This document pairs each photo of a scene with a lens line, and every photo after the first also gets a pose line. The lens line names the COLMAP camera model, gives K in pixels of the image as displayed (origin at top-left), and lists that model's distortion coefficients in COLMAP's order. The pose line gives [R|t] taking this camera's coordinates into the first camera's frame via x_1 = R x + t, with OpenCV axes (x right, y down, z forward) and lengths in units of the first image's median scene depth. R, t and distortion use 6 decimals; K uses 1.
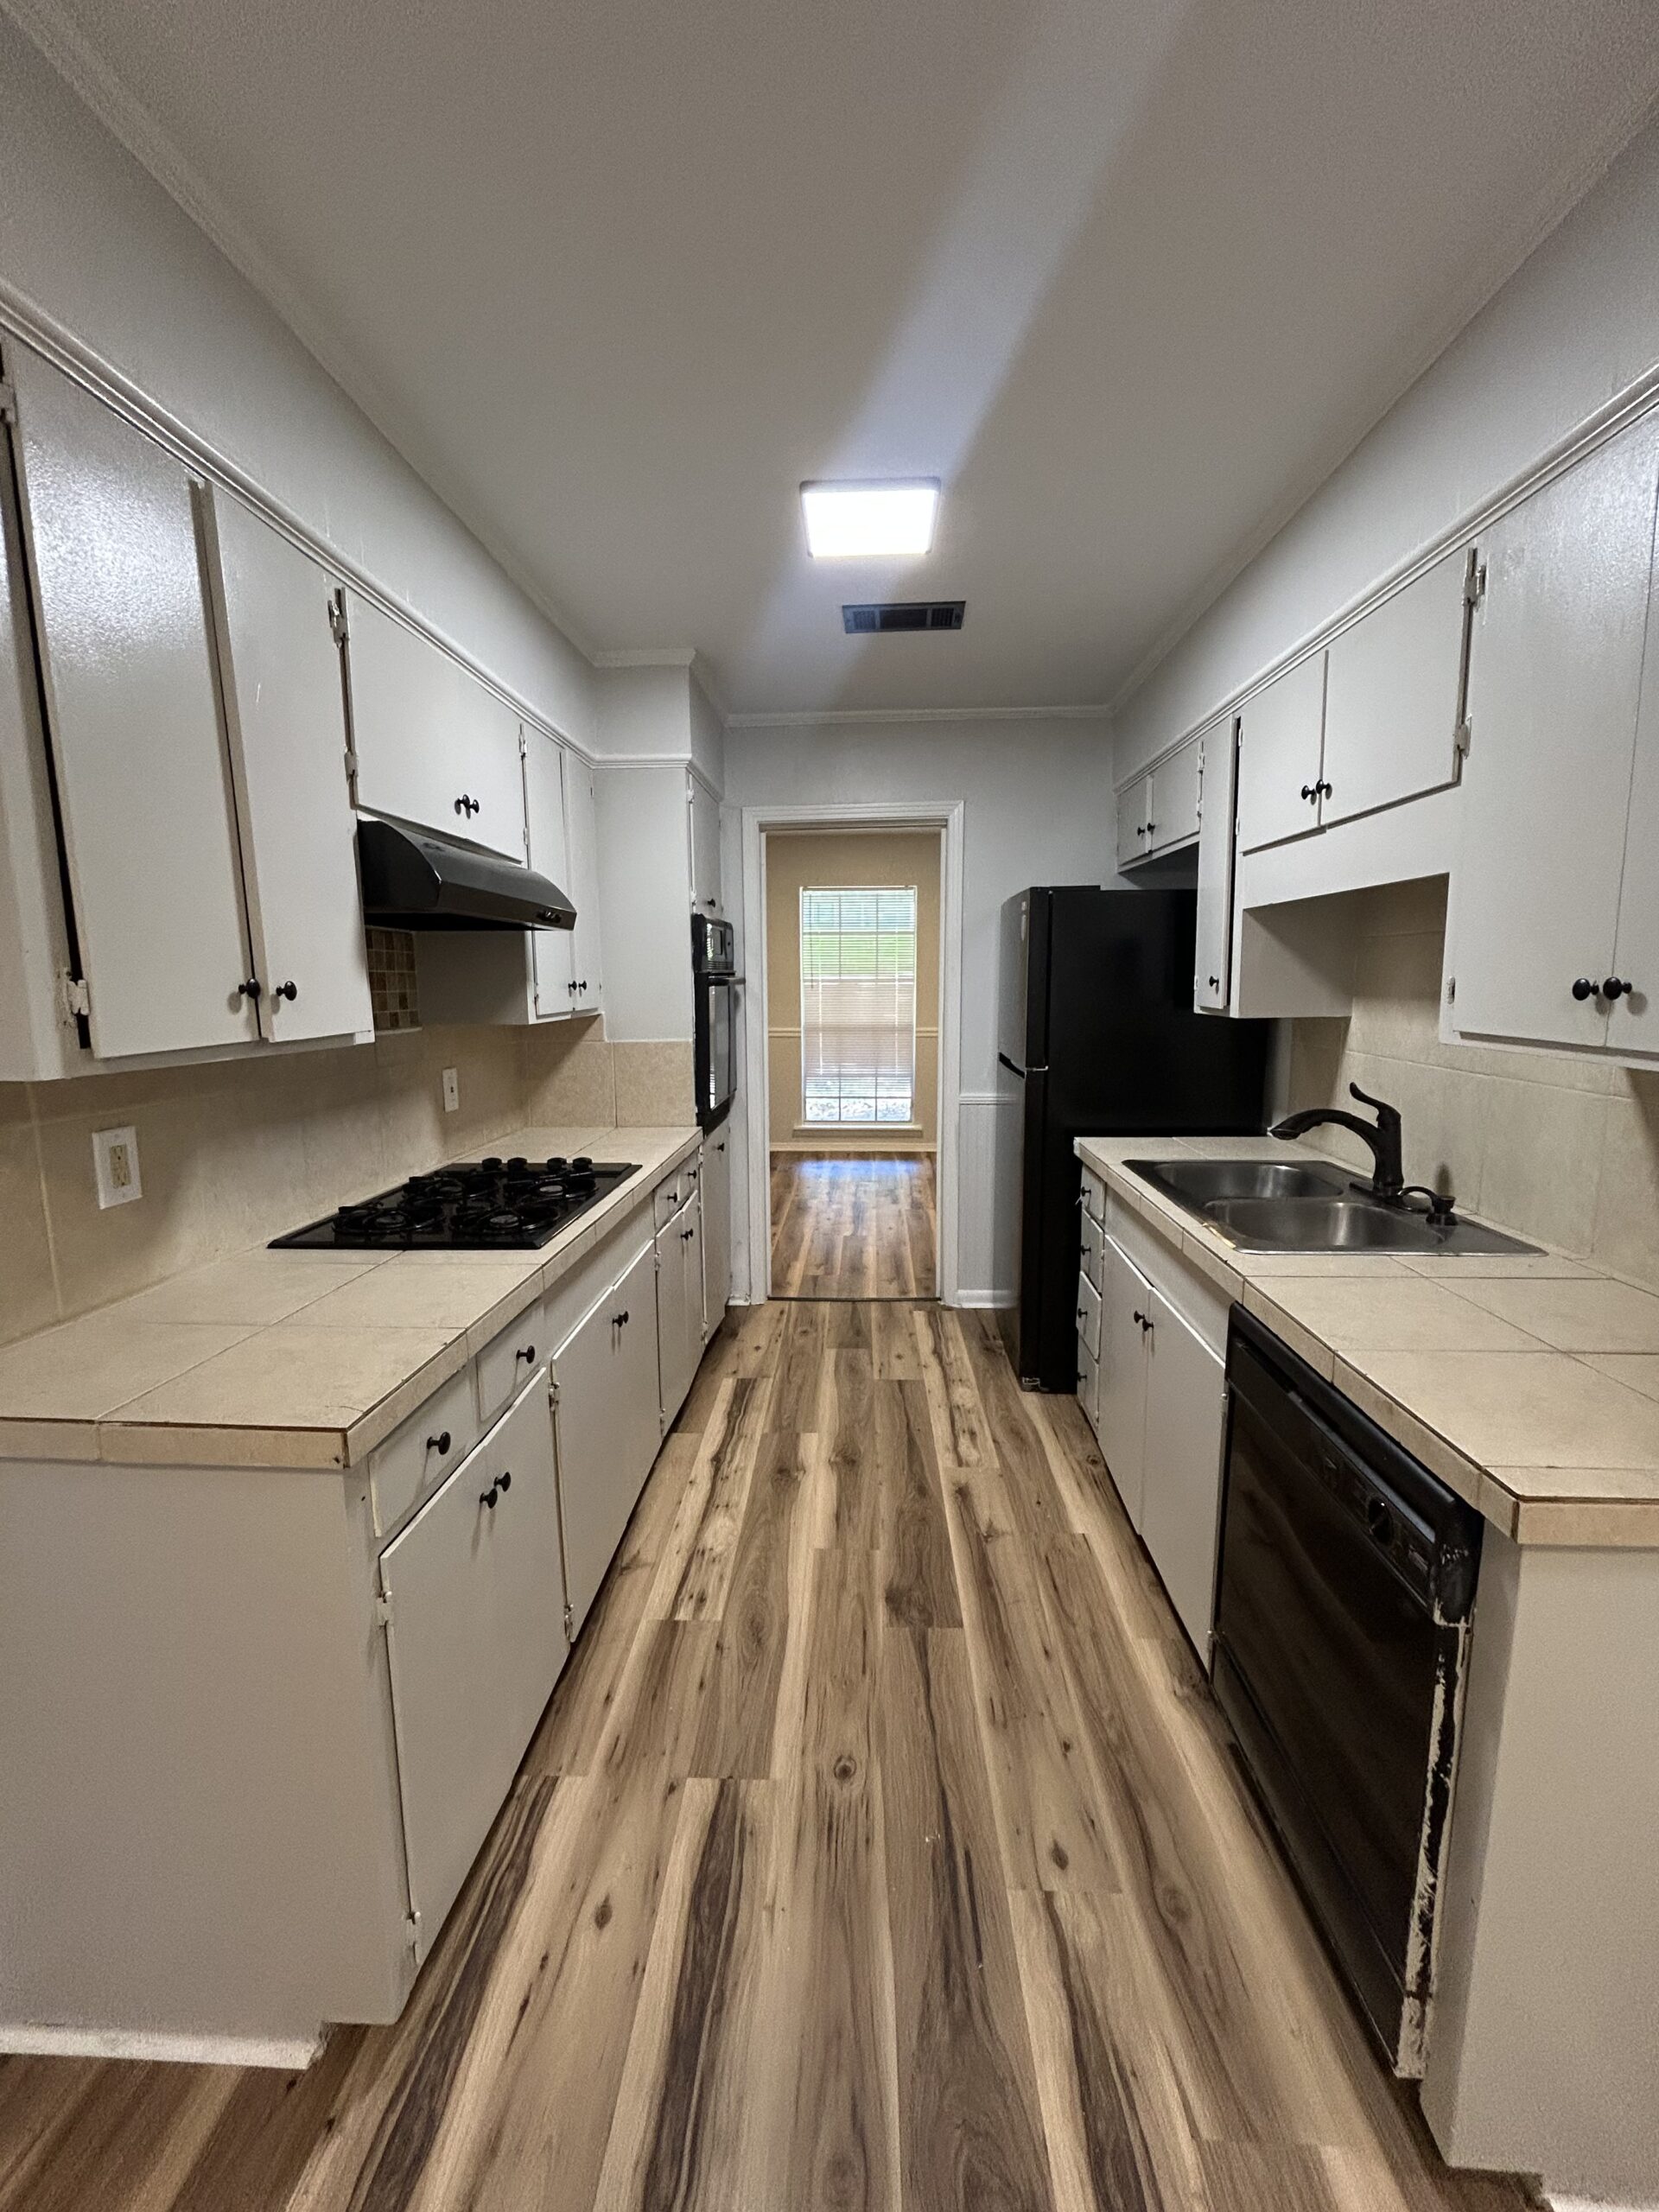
lens RADIAL K [[892.5, 0, 825.4], [0, 892.5, 1094.5], [0, 0, 1]] dist [-0.001990, 0.001476]
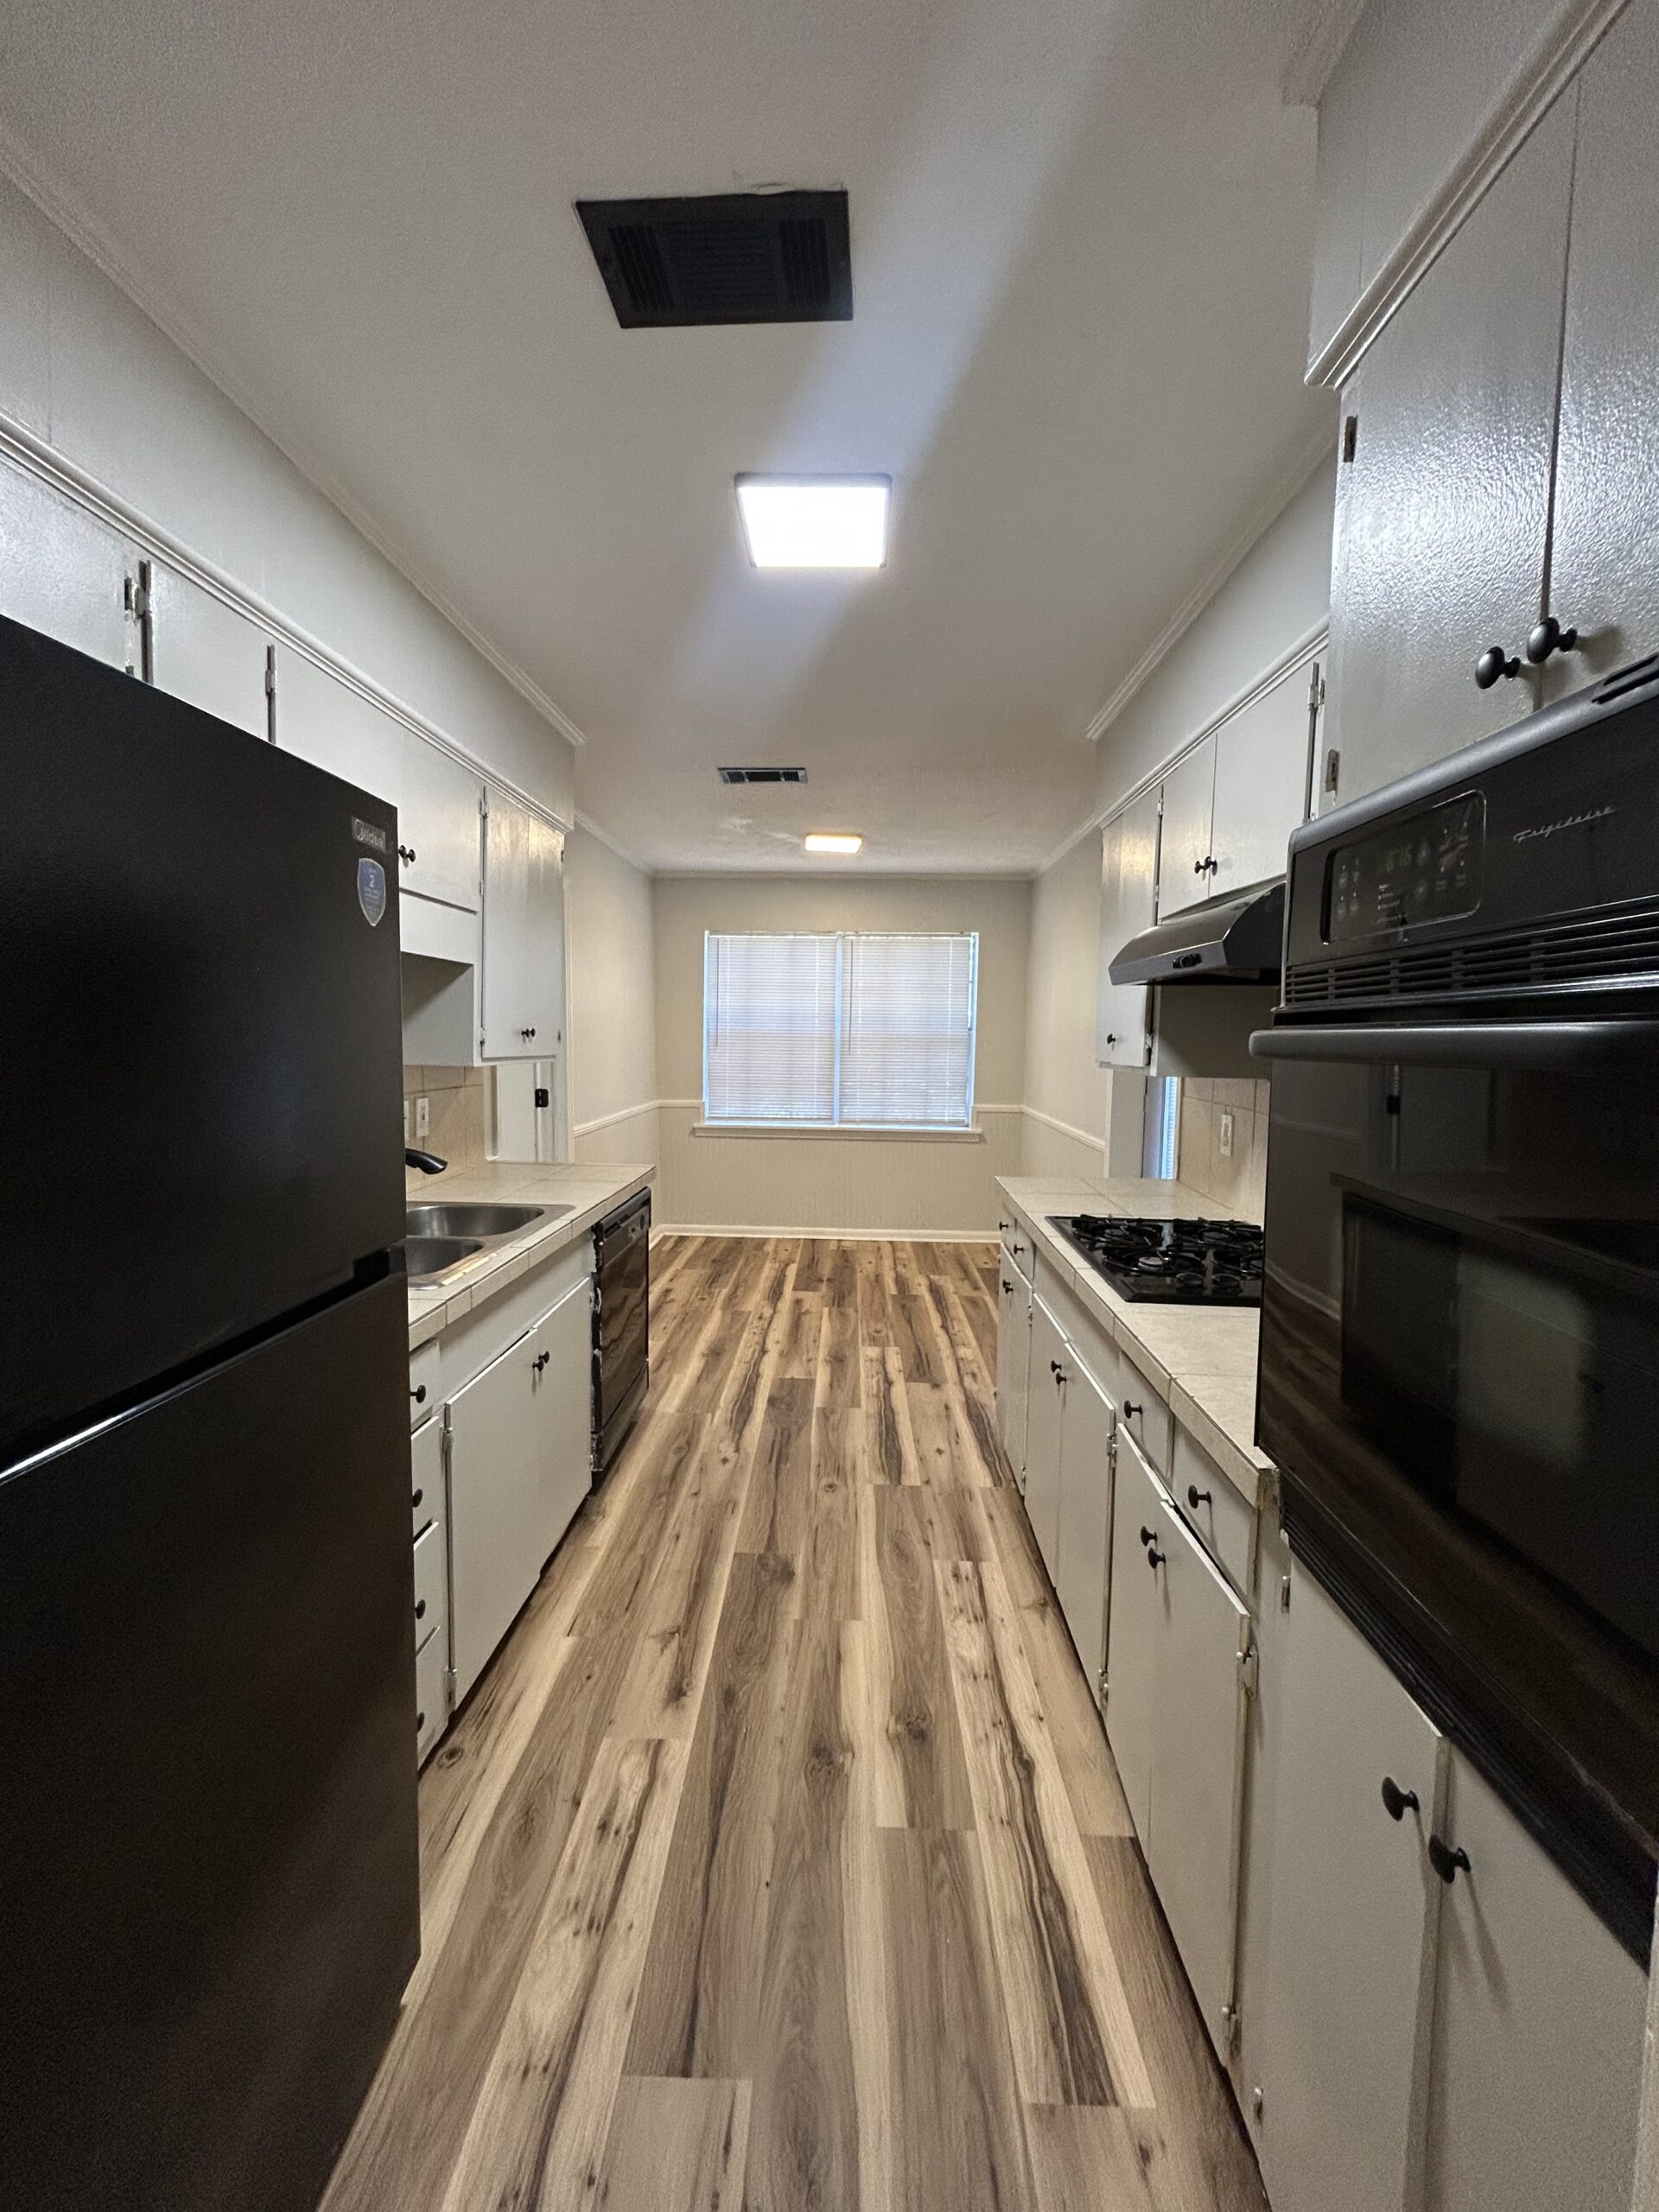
lens RADIAL K [[892.5, 0, 827.4], [0, 892.5, 1109.8], [0, 0, 1]] dist [-0.001990, 0.001476]
pose [[-0.999836, -0.006906, -0.016746, 0.047266], [-0.010332, 0.976770, 0.214039, -0.247828], [0.014879, 0.214177, -0.976681, 1.930059]]
